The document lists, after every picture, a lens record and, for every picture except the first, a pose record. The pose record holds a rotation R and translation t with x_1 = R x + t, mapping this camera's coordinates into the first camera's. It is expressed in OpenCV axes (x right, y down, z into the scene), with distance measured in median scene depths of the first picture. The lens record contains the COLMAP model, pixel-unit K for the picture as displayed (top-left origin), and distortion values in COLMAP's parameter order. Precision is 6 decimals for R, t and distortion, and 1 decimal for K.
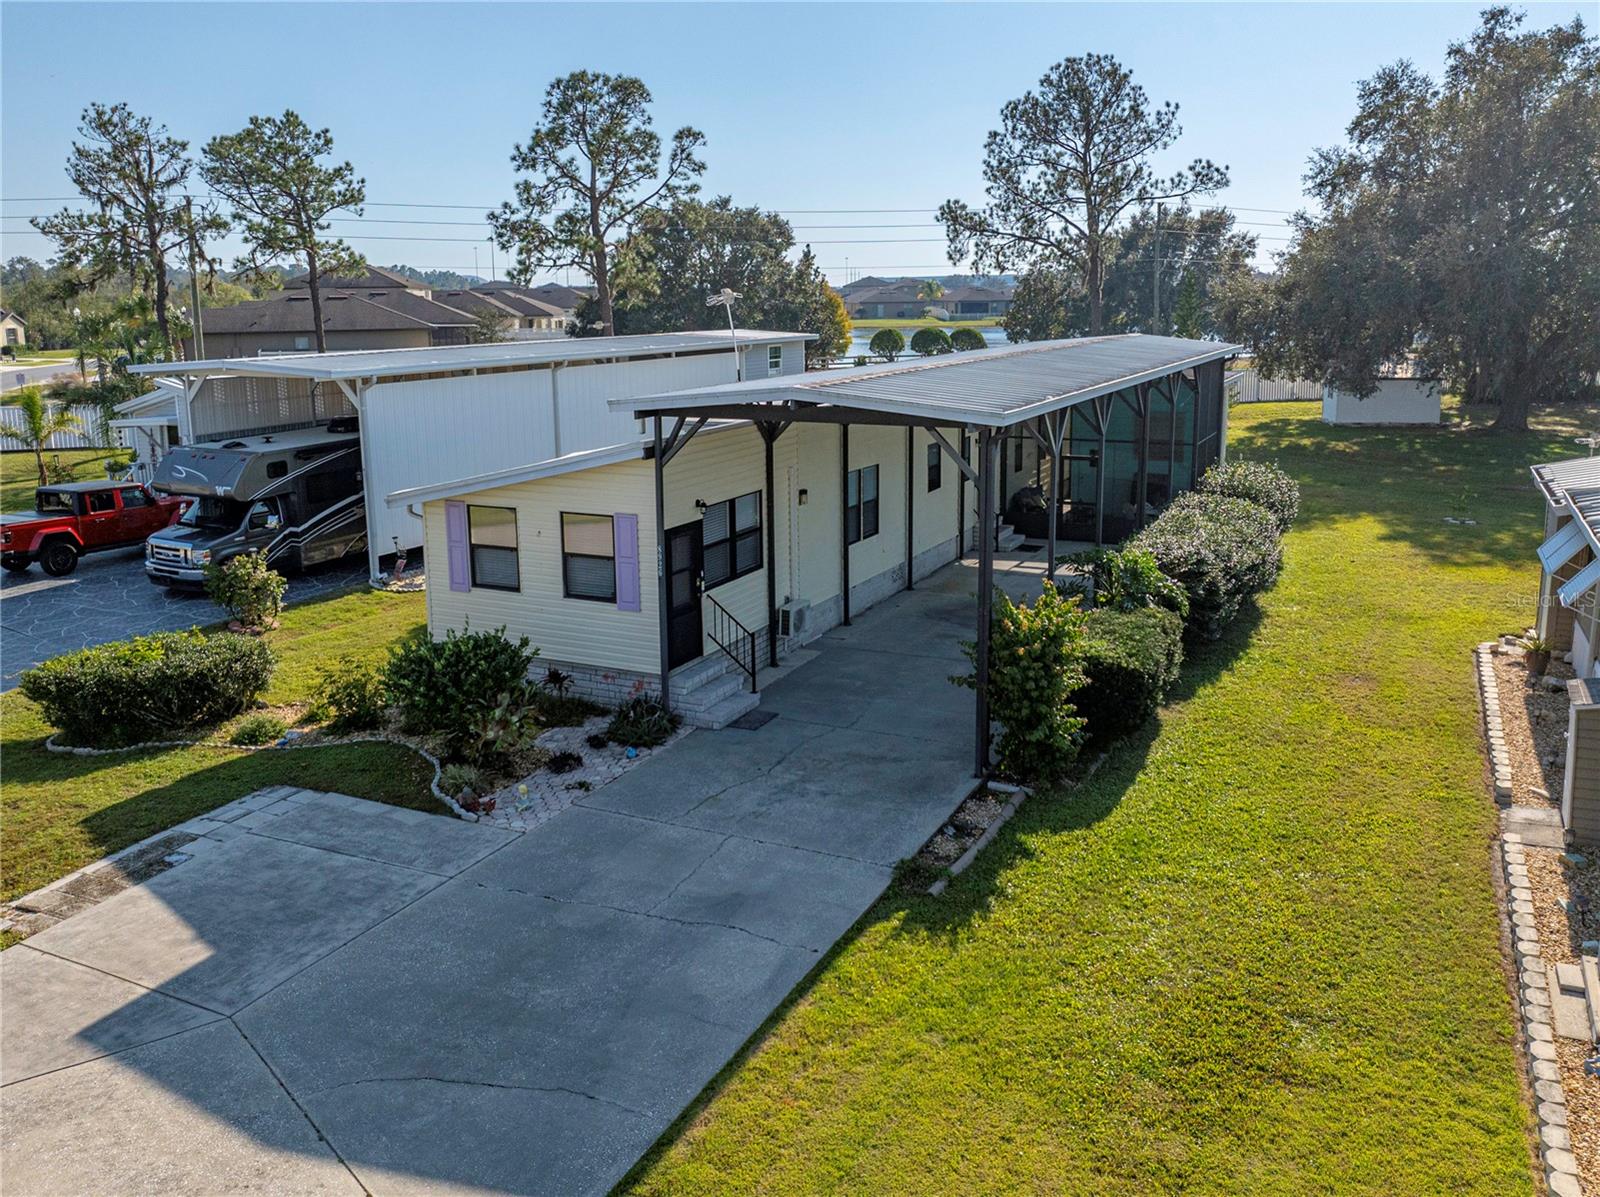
lens RADIAL K [[1284.1, 0, 805.8], [0, 1284.1, 608.3], [0, 0, 1]] dist [0.006477, -0.042969]
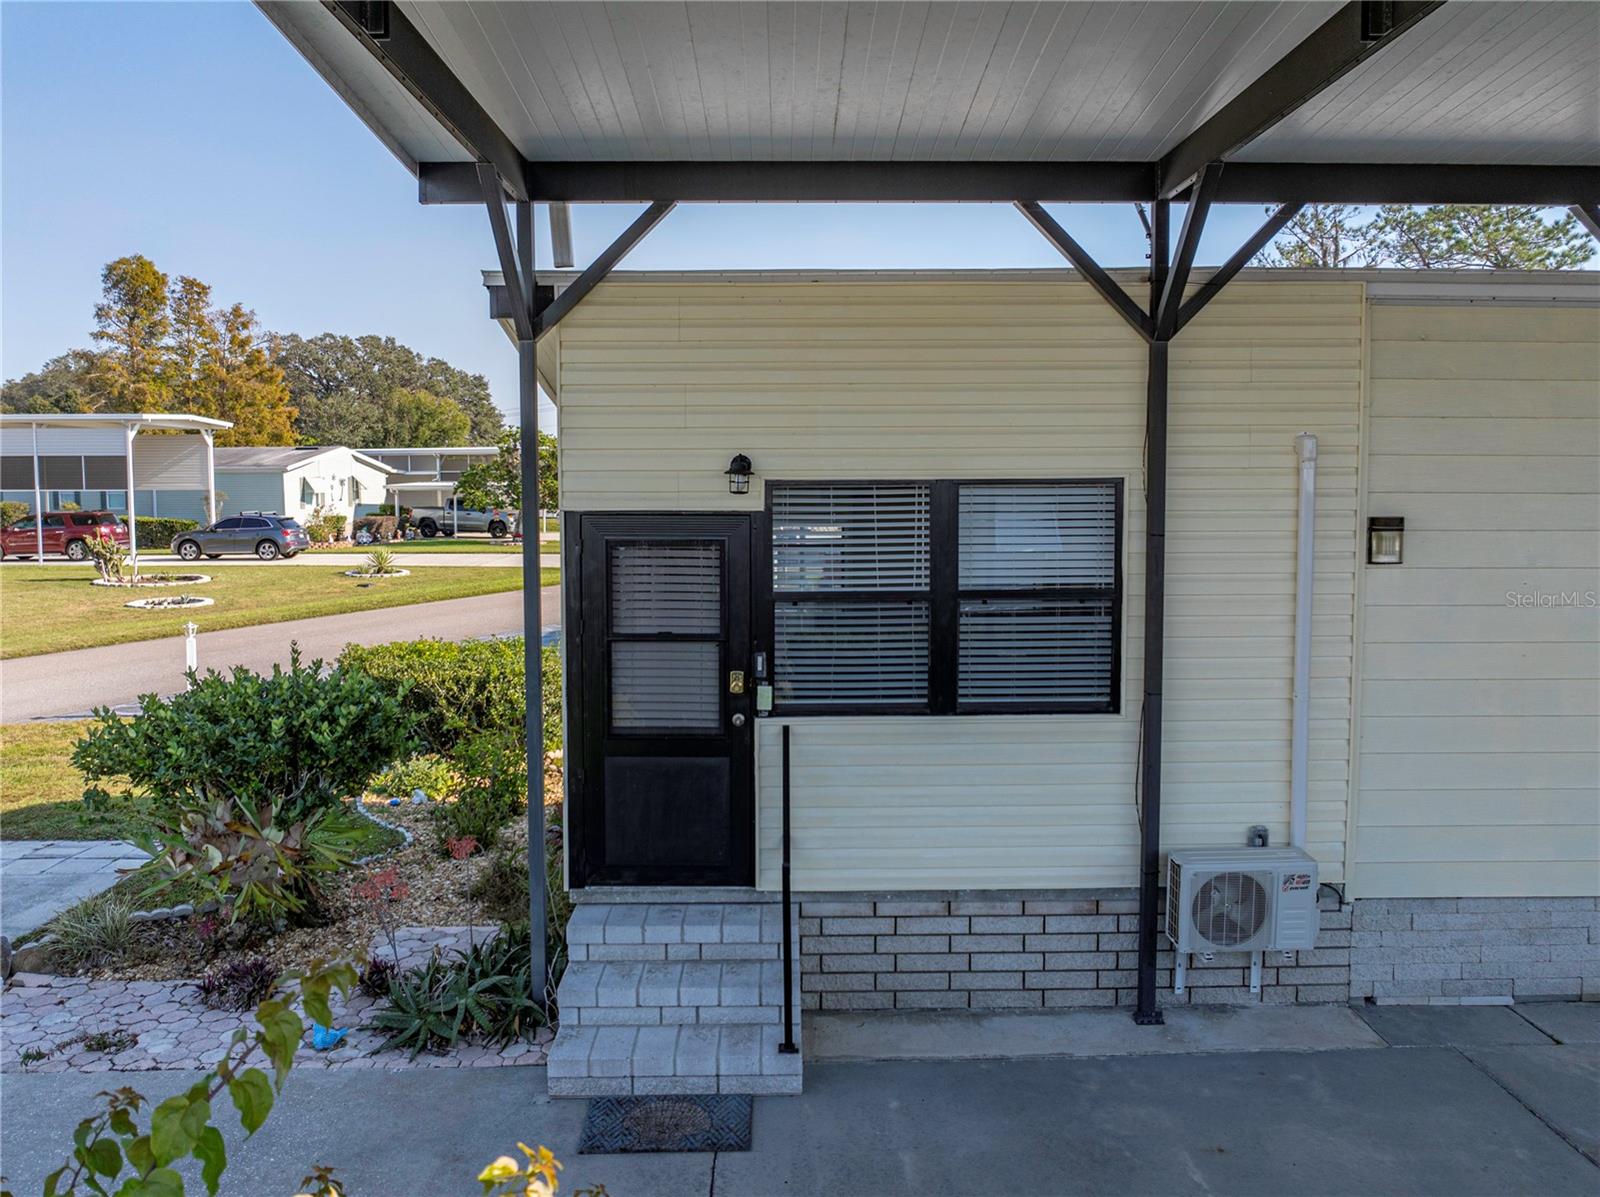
lens RADIAL K [[1157.4, 0, 795.6], [0, 1157.4, 563.8], [0, 0, 1]] dist [-0.028335, 0.017607]
pose [[0.439962, 0.075543, -0.894833, 0.210276], [-0.213867, 0.976599, -0.022706, -0.047916], [0.872178, 0.201365, 0.445822, 0.829487]]
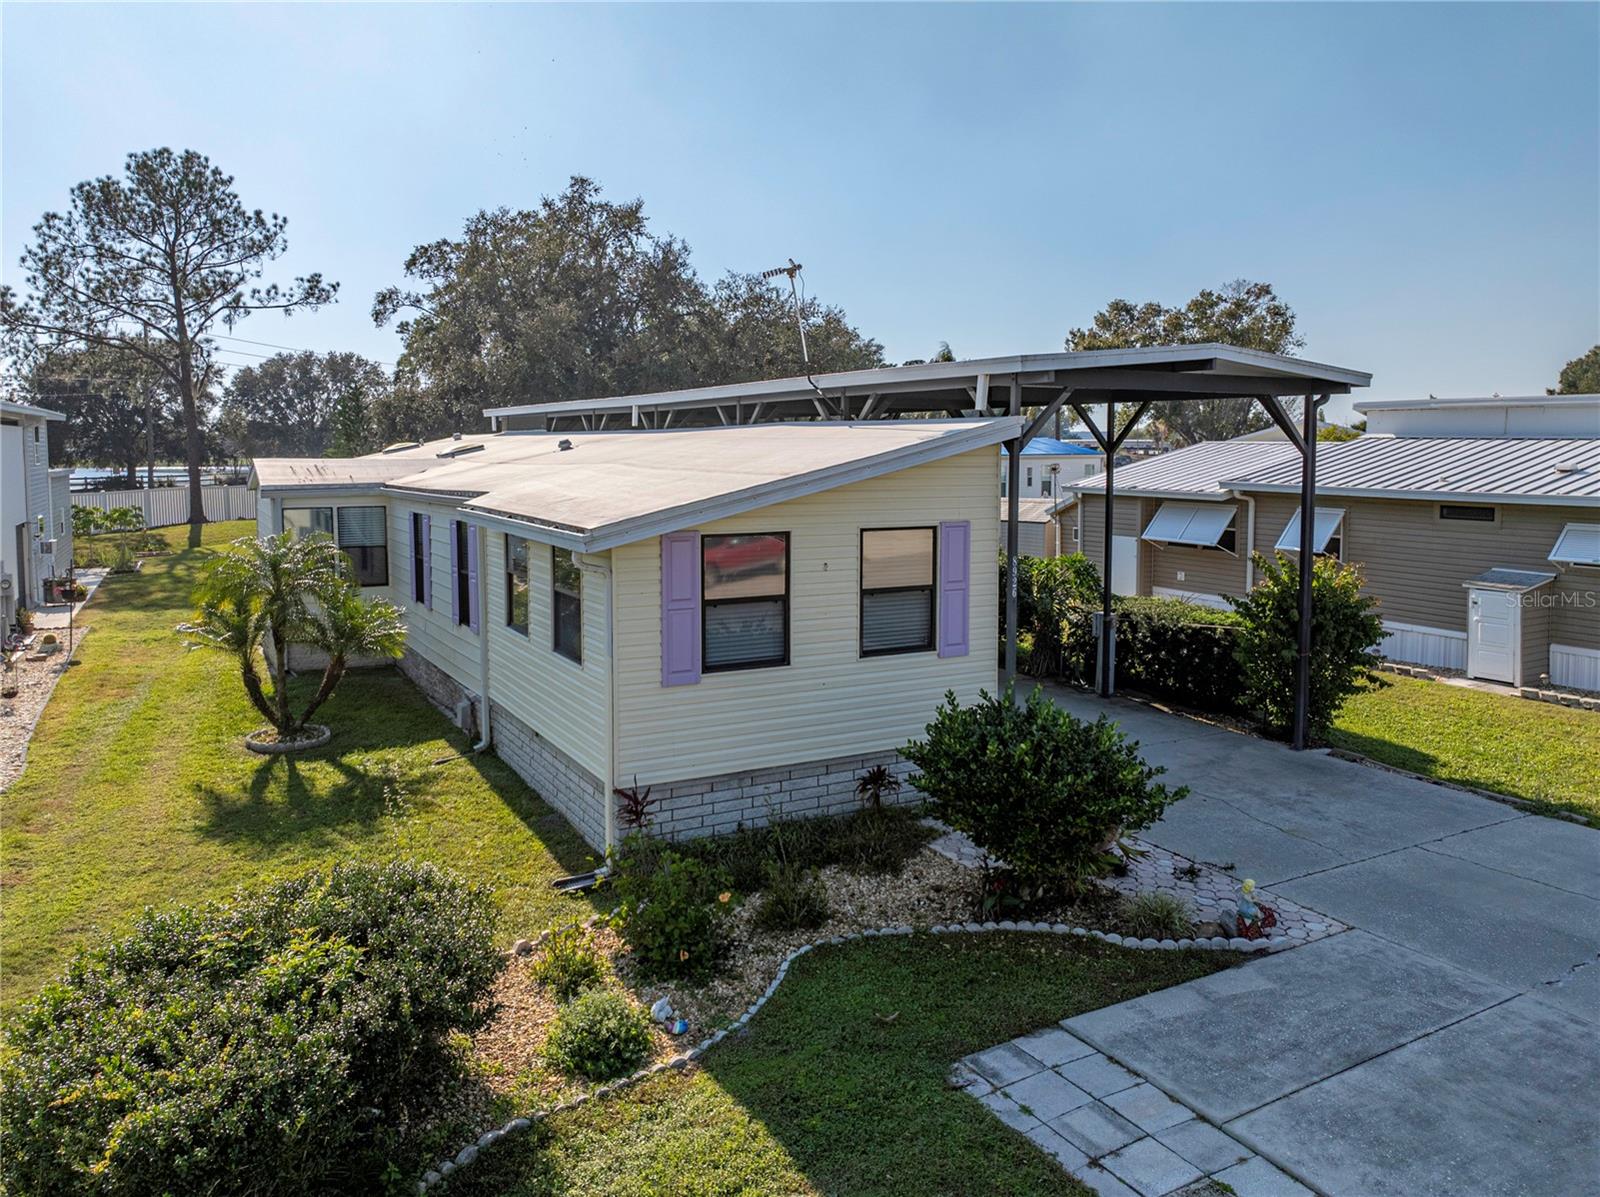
lens RADIAL K [[1157.4, 0, 777.0], [0, 1157.4, 535.4], [0, 0, 1]] dist [-0.028335, 0.017607]
pose [[0.581976, -0.052084, 0.811536, -0.674968], [0.187187, 0.979729, -0.071359, -0.034503], [-0.791369, 0.193438, 0.579928, 0.645153]]
